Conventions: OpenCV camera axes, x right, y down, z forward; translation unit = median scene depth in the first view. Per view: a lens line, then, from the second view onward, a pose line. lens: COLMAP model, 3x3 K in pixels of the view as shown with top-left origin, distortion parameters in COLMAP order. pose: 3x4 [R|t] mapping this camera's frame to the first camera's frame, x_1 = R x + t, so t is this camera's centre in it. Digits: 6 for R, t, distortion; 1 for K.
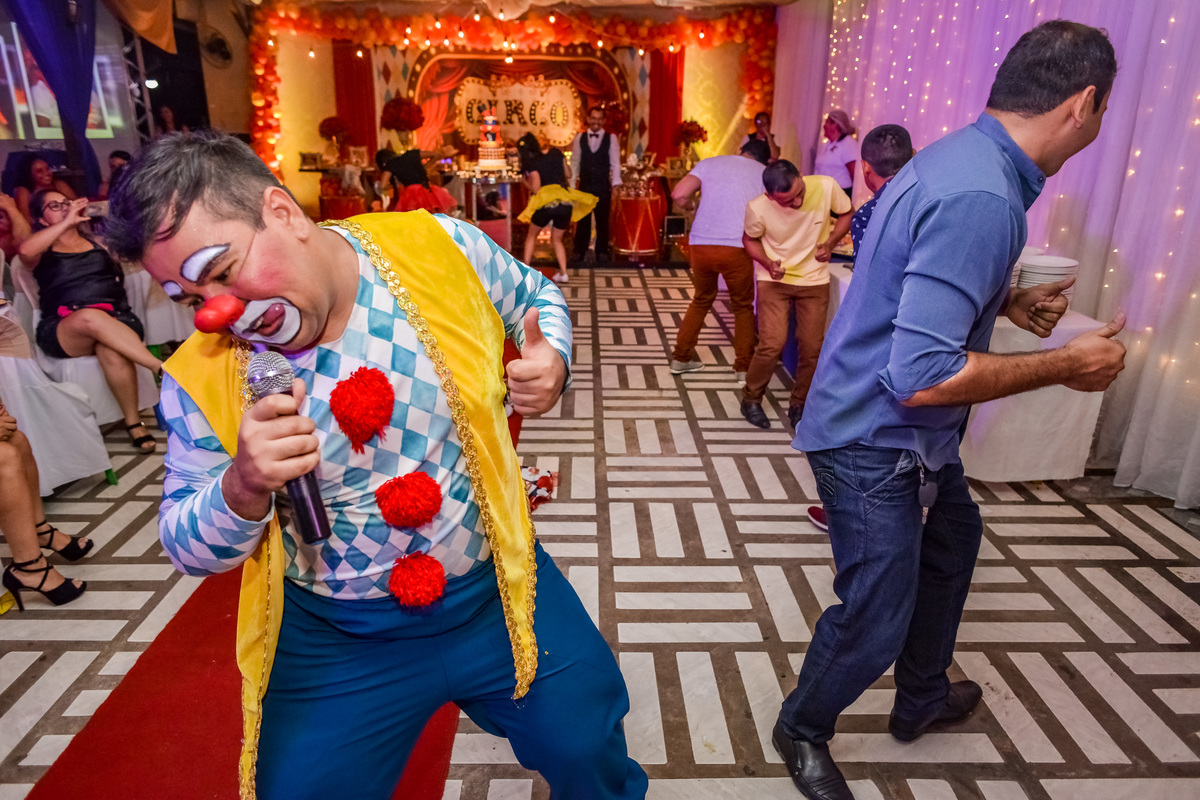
lens RADIAL K [[809.5, 0, 598.0], [0, 809.5, 400.0], [0, 0, 1]] dist [-0.007491, 0.002623]
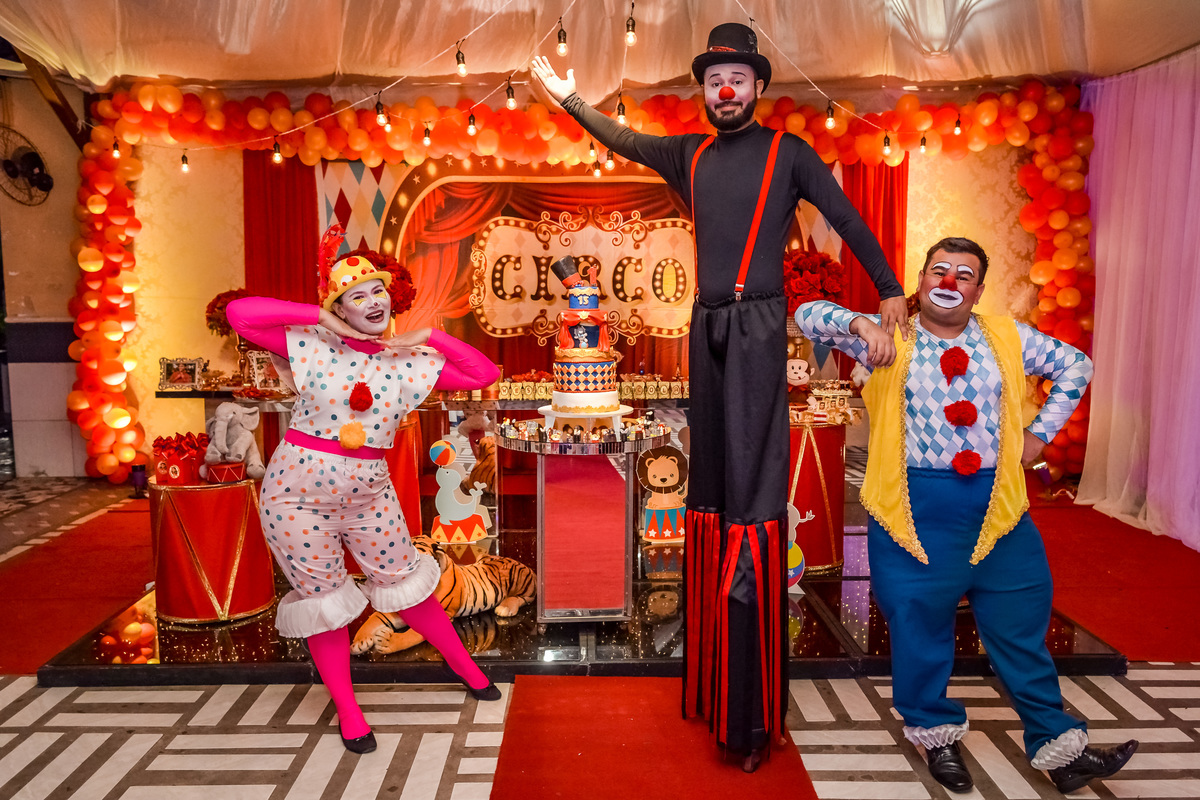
lens RADIAL K [[1006.6, 0, 596.4], [0, 1006.6, 401.8], [0, 0, 1]] dist [0.001669, 0.002294]
pose [[0.999826, -0.010958, -0.015066, -0.087774], [0.007421, 0.976042, -0.217458, -0.138397], [0.017088, 0.217308, 0.975953, 0.388971]]
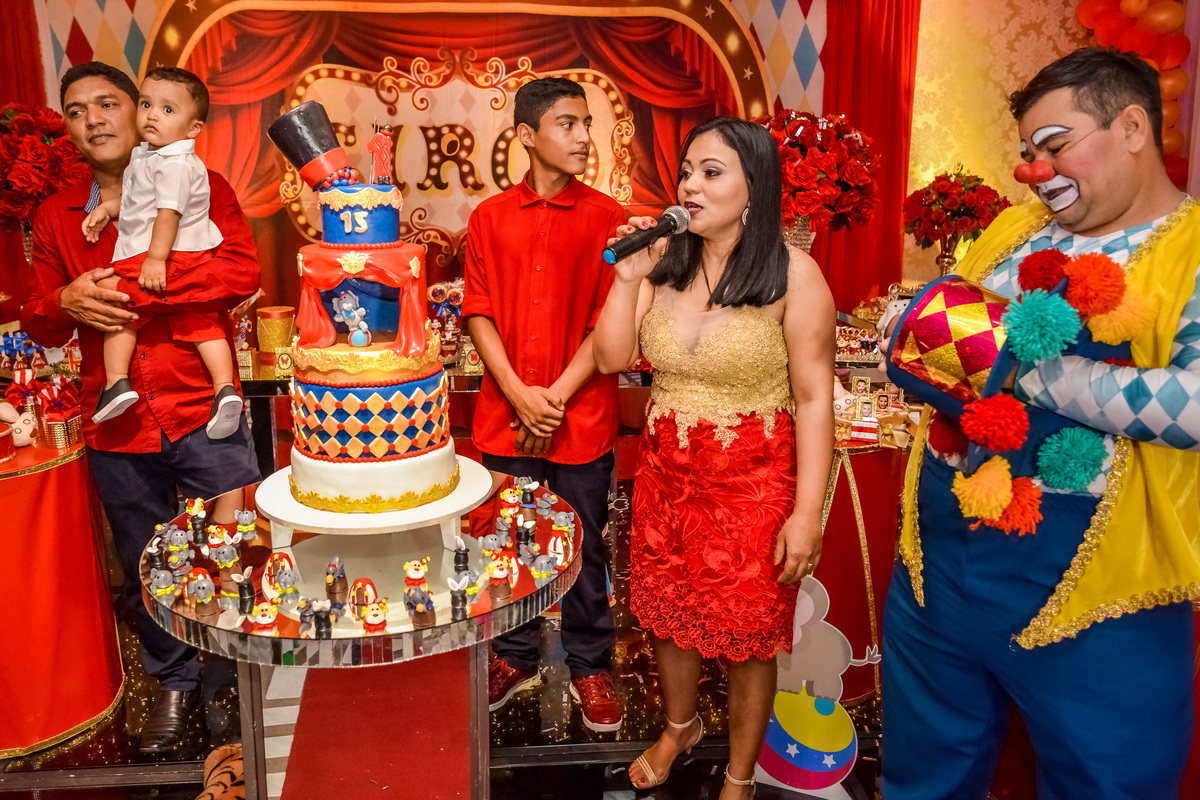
lens RADIAL K [[966.0, 0, 561.7], [0, 966.0, 371.0], [0, 0, 1]] dist [0.002771, -0.000746]
pose [[0.998846, -0.019560, 0.043859, -0.075658], [0.024758, 0.992308, -0.121296, -0.213449], [-0.041149, 0.122242, 0.991647, 0.597699]]
